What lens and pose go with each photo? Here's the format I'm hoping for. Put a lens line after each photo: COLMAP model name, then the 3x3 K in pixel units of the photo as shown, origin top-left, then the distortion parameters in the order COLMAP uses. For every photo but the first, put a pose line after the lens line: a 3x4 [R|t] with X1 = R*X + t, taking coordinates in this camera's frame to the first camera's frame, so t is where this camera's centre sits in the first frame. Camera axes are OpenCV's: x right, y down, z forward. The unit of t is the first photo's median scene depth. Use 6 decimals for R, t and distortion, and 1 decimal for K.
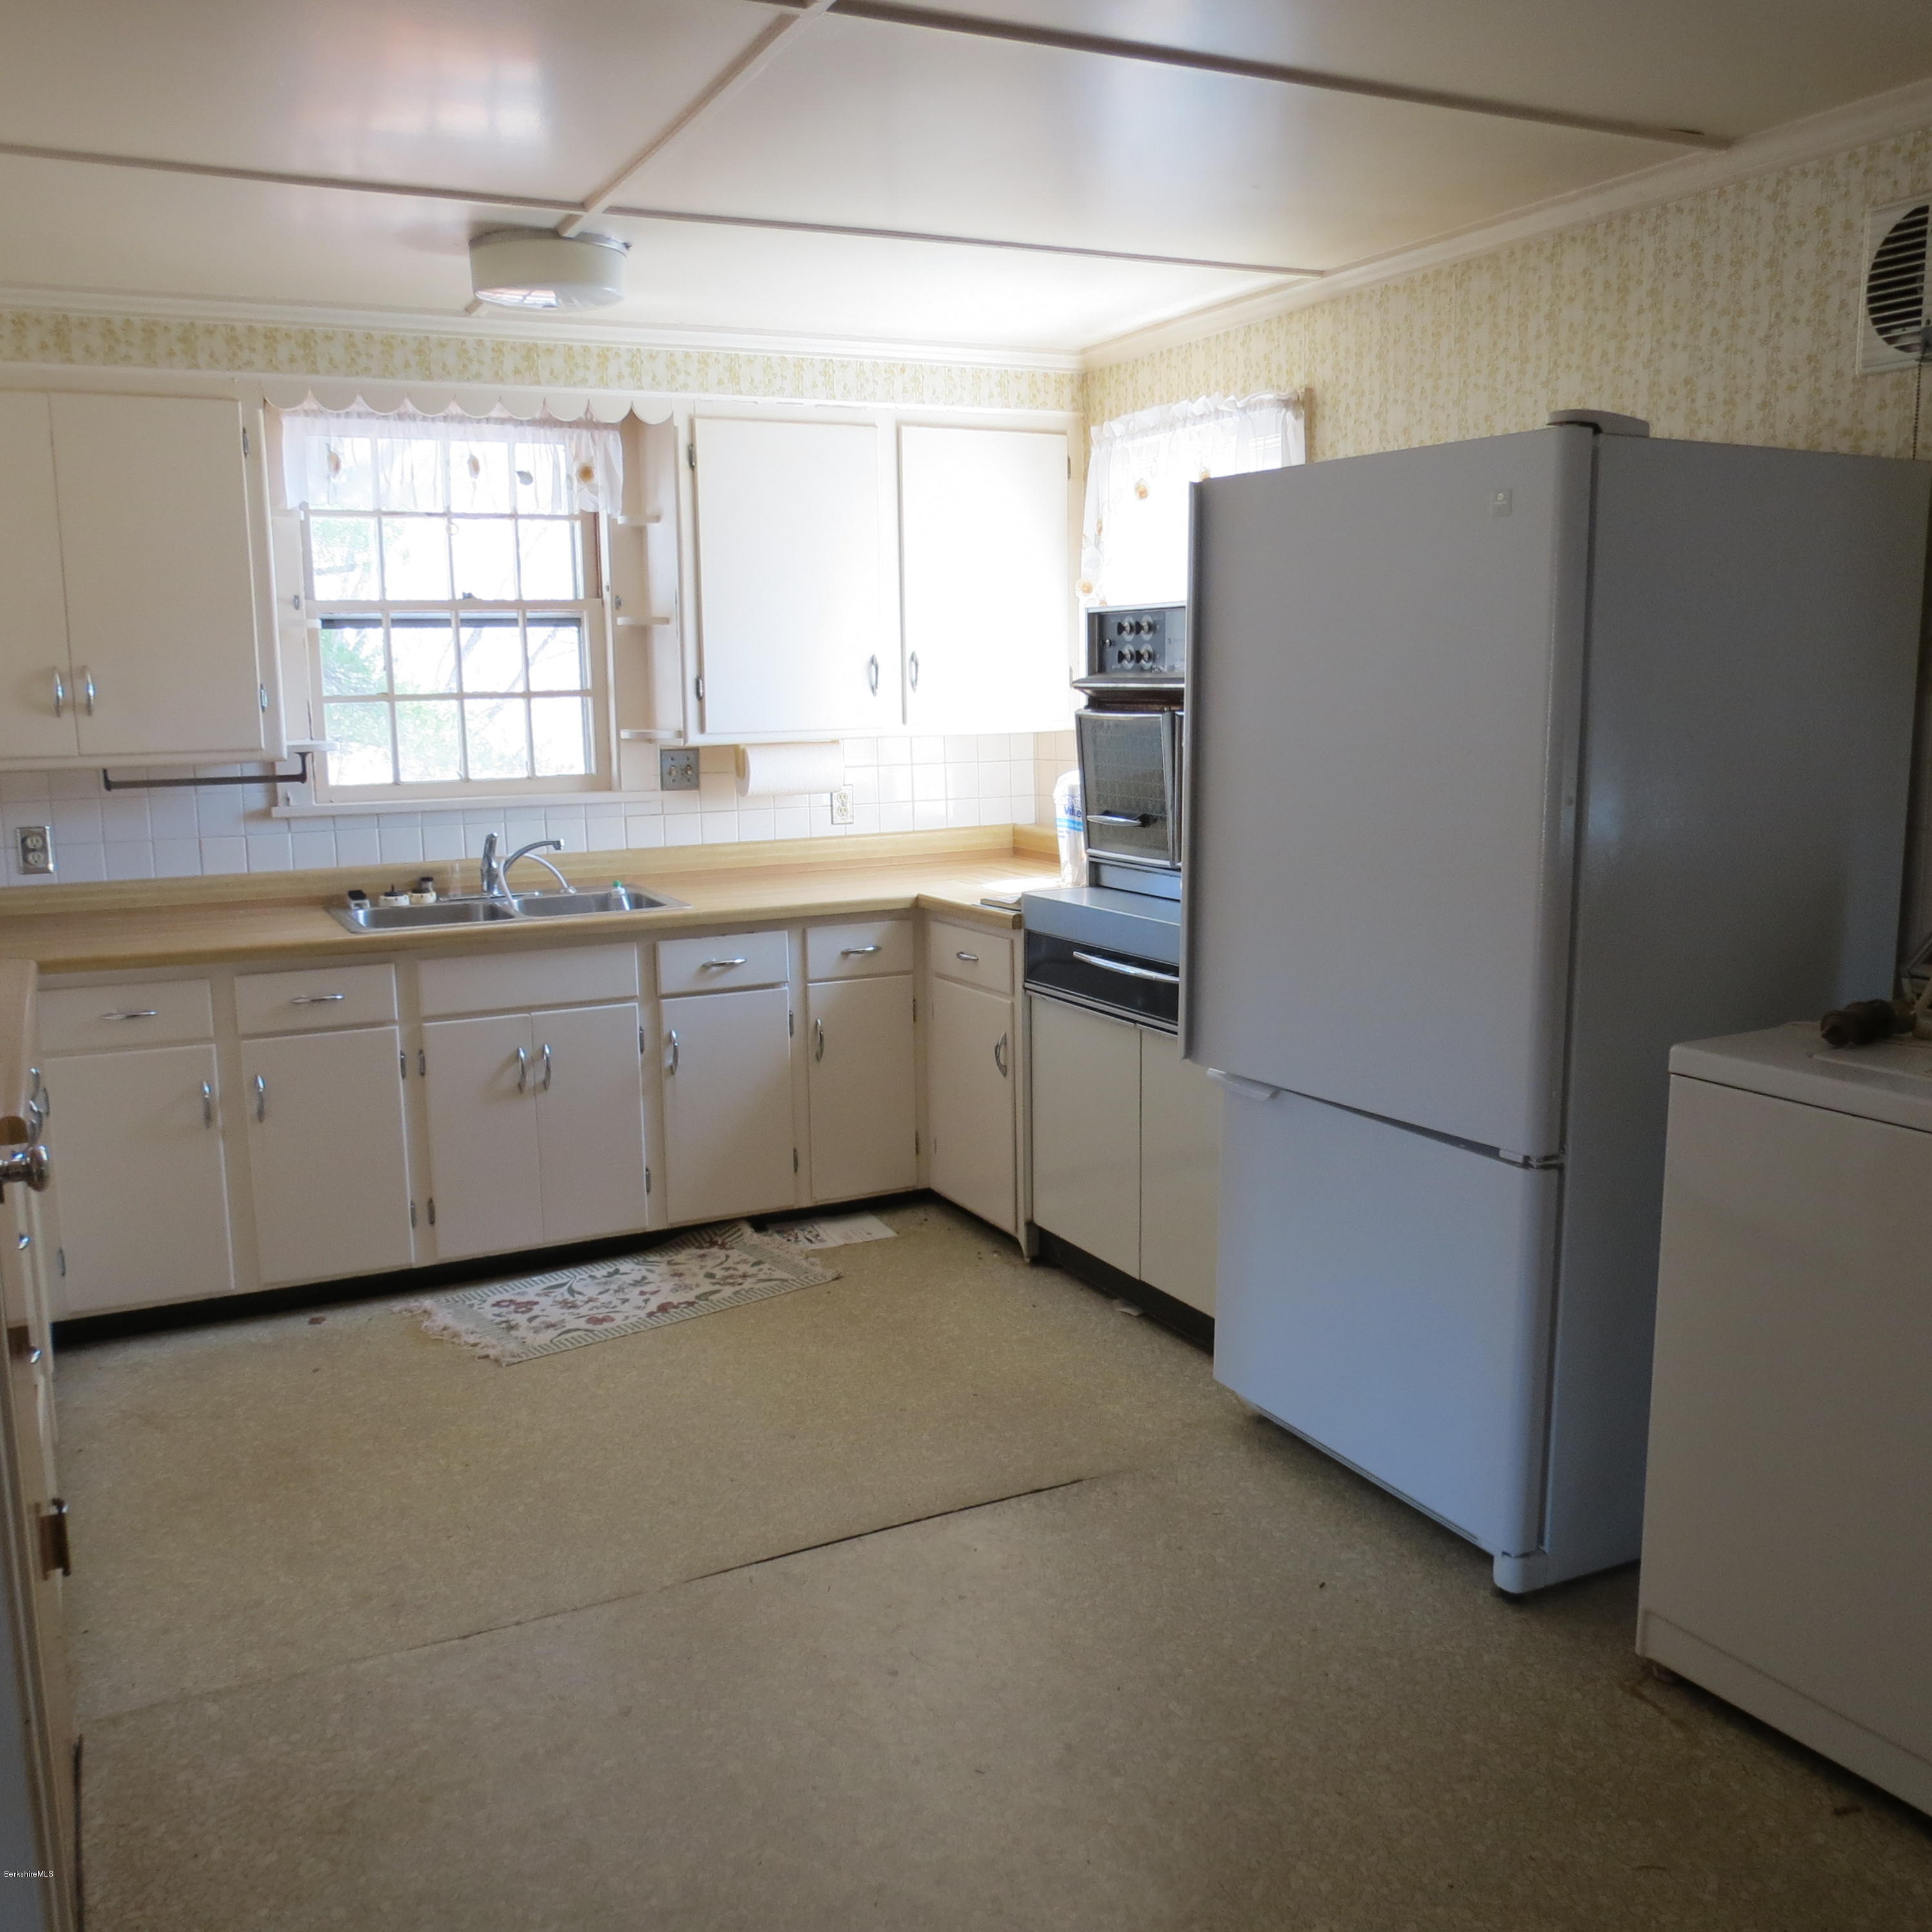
lens RADIAL K [[1810.7, 0, 958.9], [0, 1810.7, 969.0], [0, 0, 1]] dist [-0.031587, 0.000000]
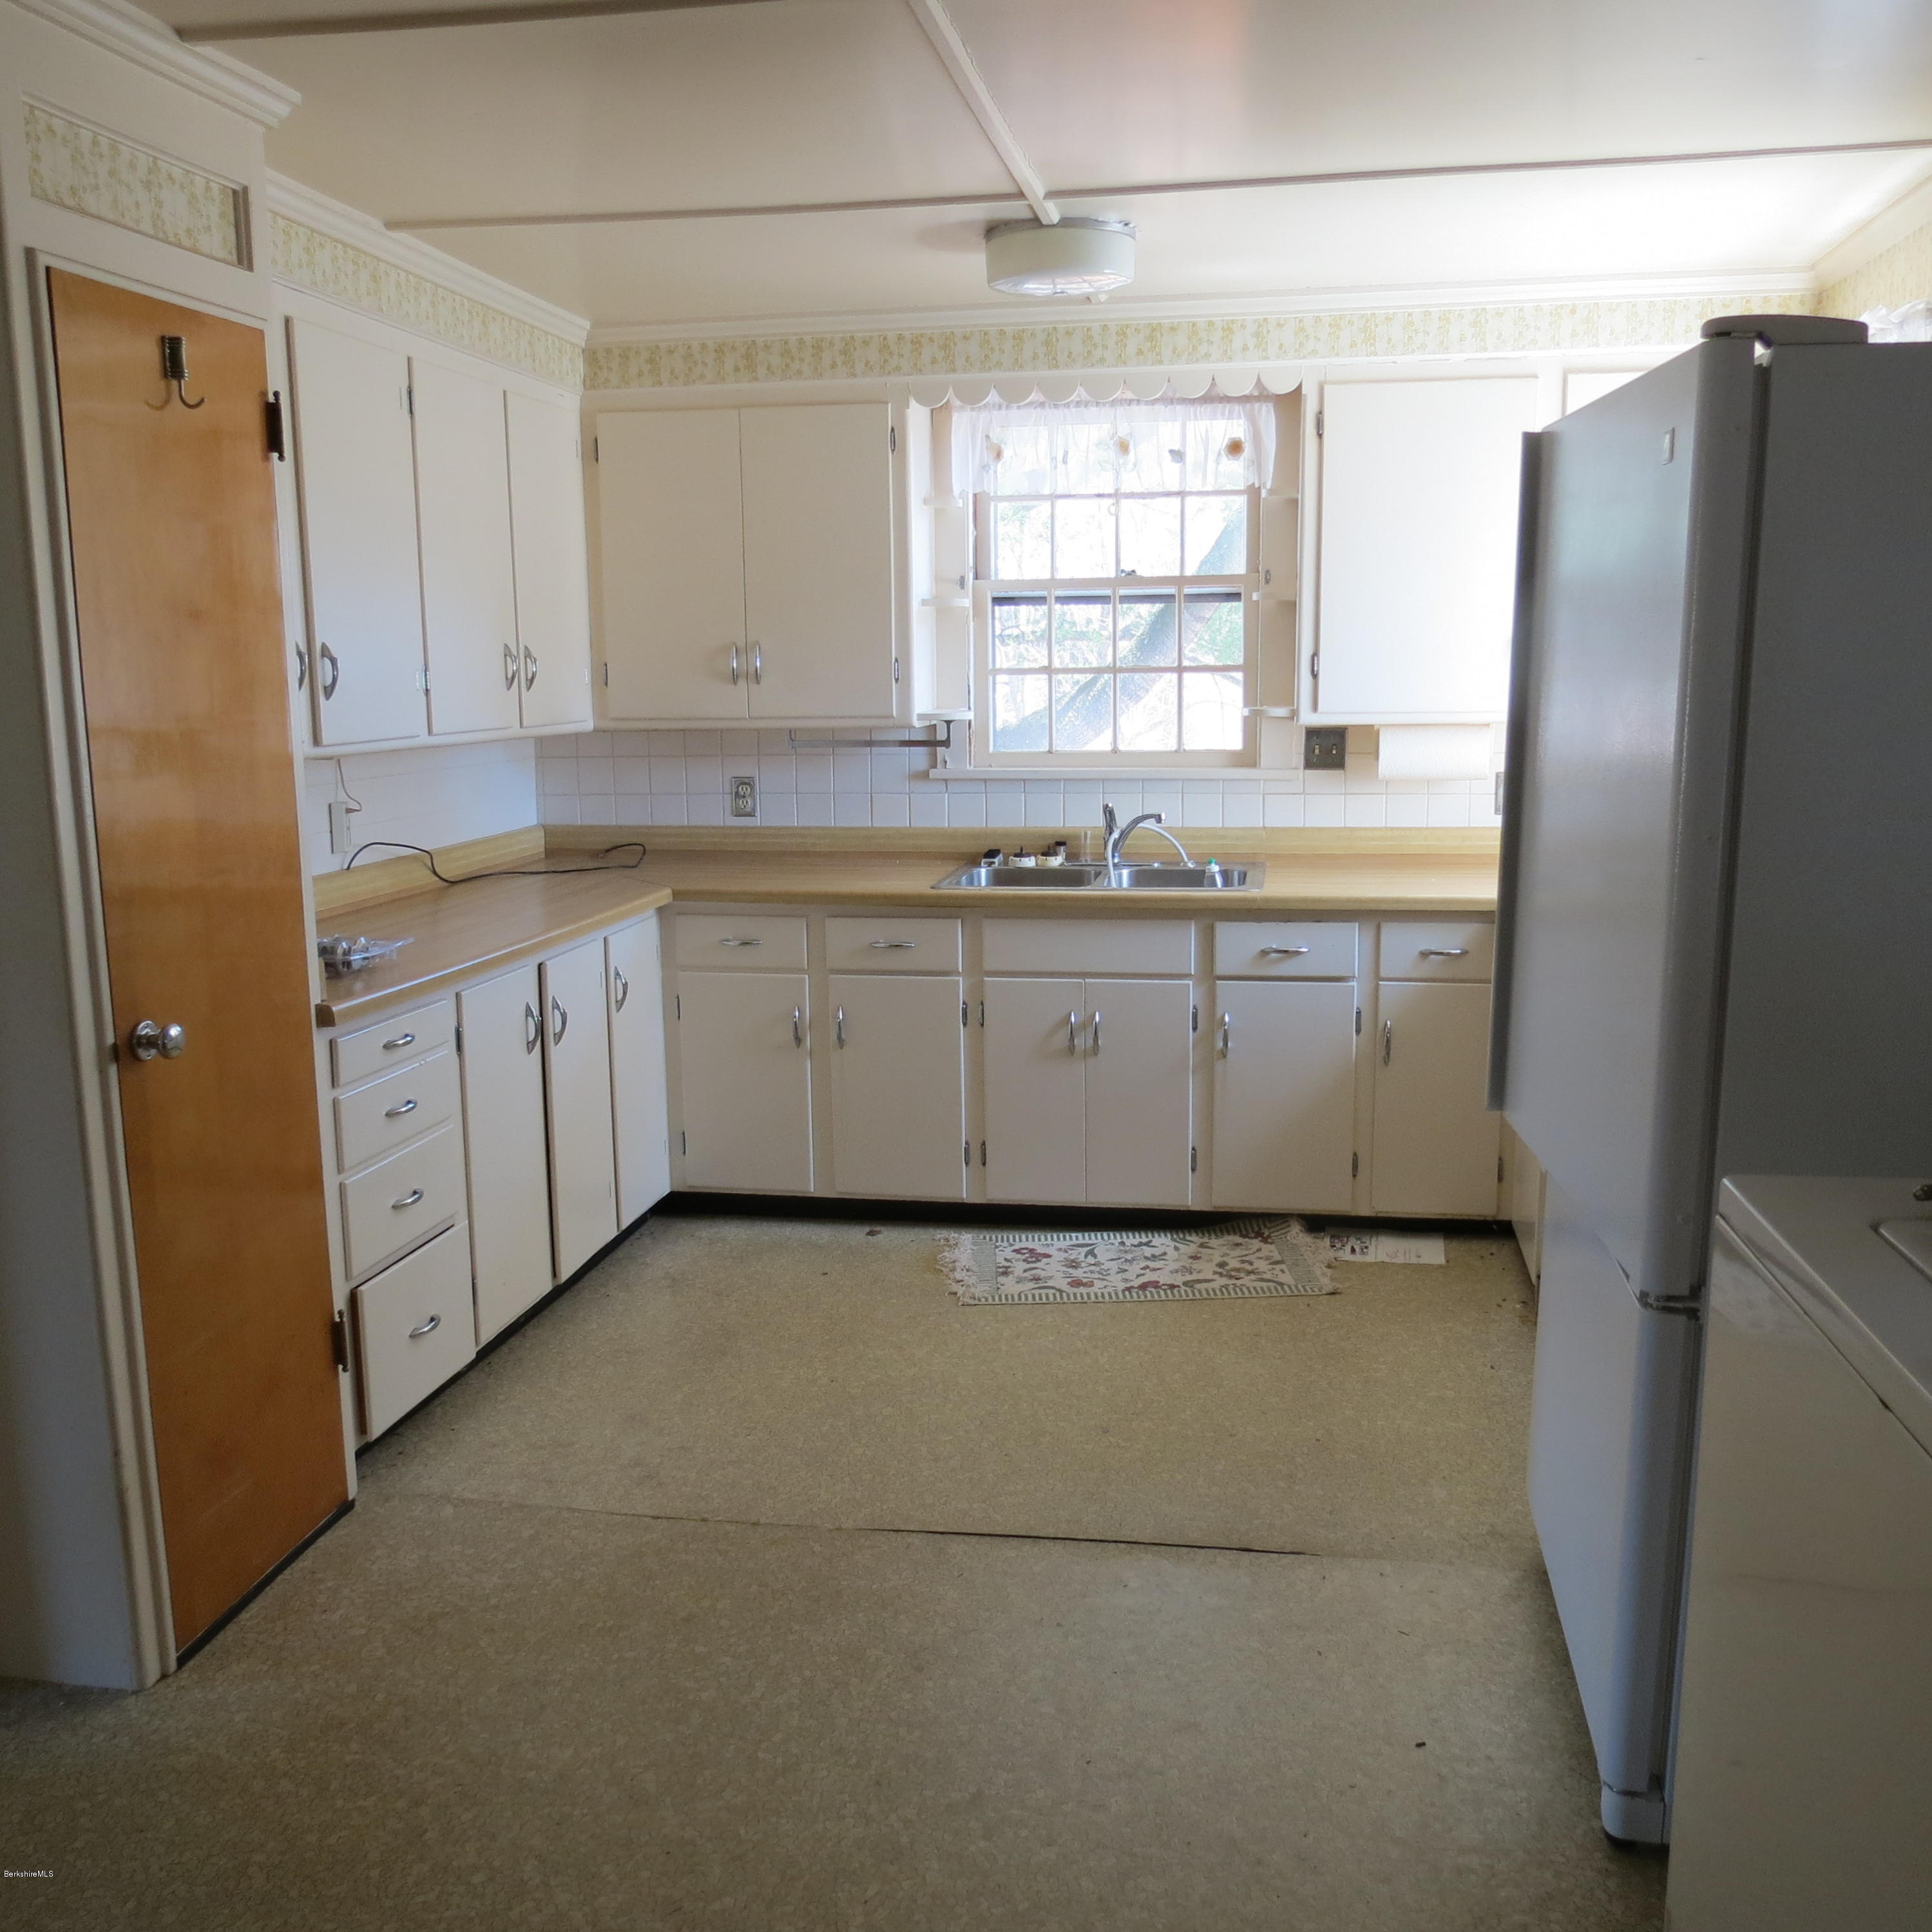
lens RADIAL K [[1810.7, 0, 966.3], [0, 1810.7, 965.9], [0, 0, 1]] dist [-0.031587, 0.000000]
pose [[0.807959, 0.105091, -0.579791, 0.298113], [-0.094308, 0.994346, 0.048810, -0.026481], [0.581642, 0.015243, 0.813302, 0.114554]]
